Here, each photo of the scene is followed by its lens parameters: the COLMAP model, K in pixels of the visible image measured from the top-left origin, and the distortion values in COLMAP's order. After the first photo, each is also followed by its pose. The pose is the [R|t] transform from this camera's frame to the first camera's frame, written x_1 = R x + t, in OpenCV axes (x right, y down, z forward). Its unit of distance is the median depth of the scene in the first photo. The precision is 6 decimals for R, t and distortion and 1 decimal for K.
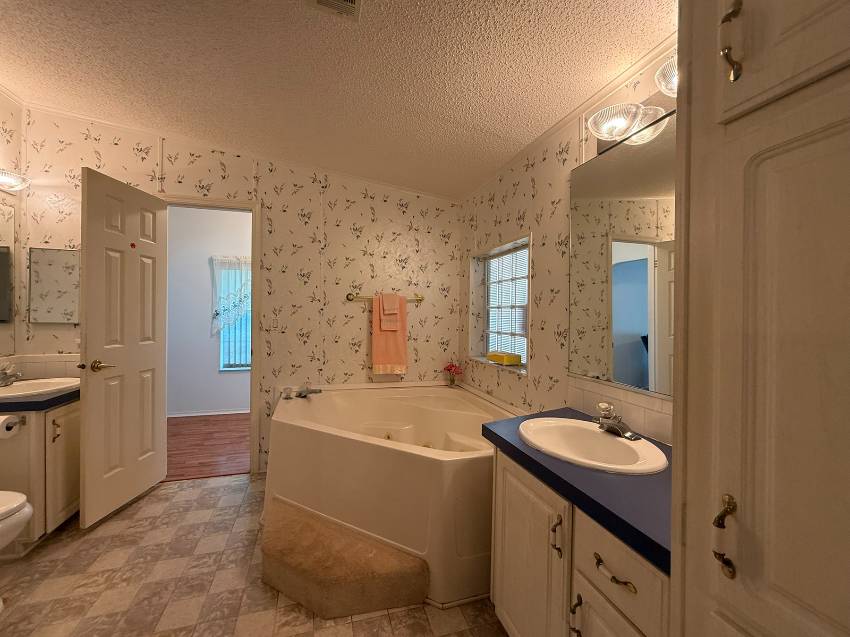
lens RADIAL K [[339.5, 0, 423.3], [0, 339.5, 311.3], [0, 0, 1]] dist [0.003368, -0.000572]
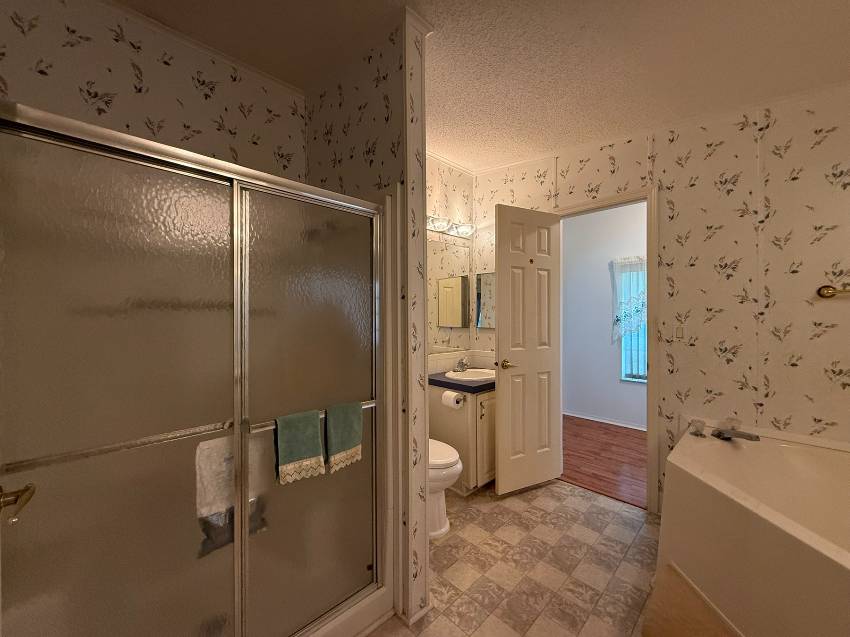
lens RADIAL K [[339.5, 0, 422.5], [0, 339.5, 317.3], [0, 0, 1]] dist [0.003368, -0.000572]
pose [[0.452777, -0.008615, -0.891582, -0.007063], [0.012588, 0.999915, -0.003268, -0.006242], [0.891535, -0.009744, 0.452848, 0.146274]]
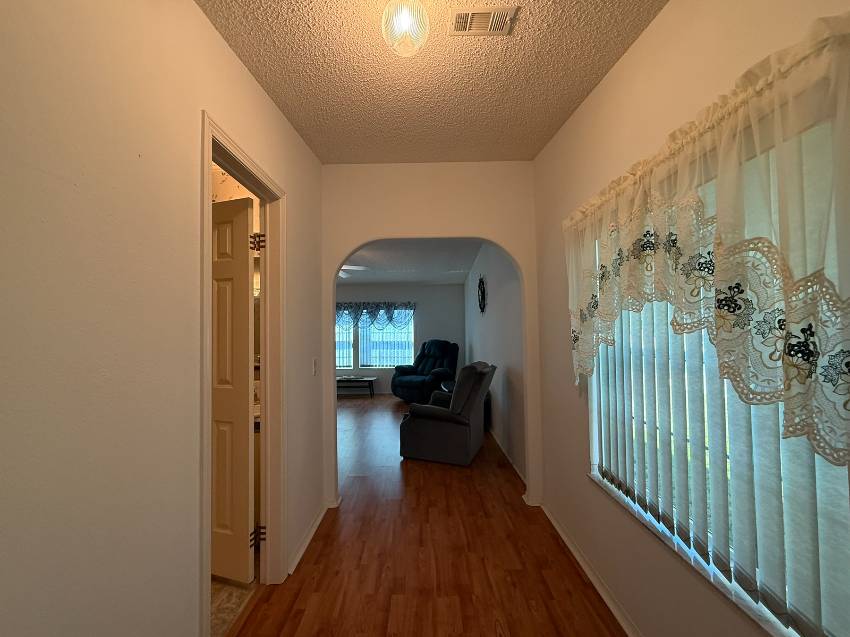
lens RADIAL K [[339.5, 0, 422.6], [0, 339.5, 315.9], [0, 0, 1]] dist [0.003368, -0.000572]
pose [[-0.290408, -0.037479, -0.956169, -0.167295], [0.007181, 0.999119, -0.041344, -0.037046], [0.956876, -0.018873, -0.289883, 1.609142]]
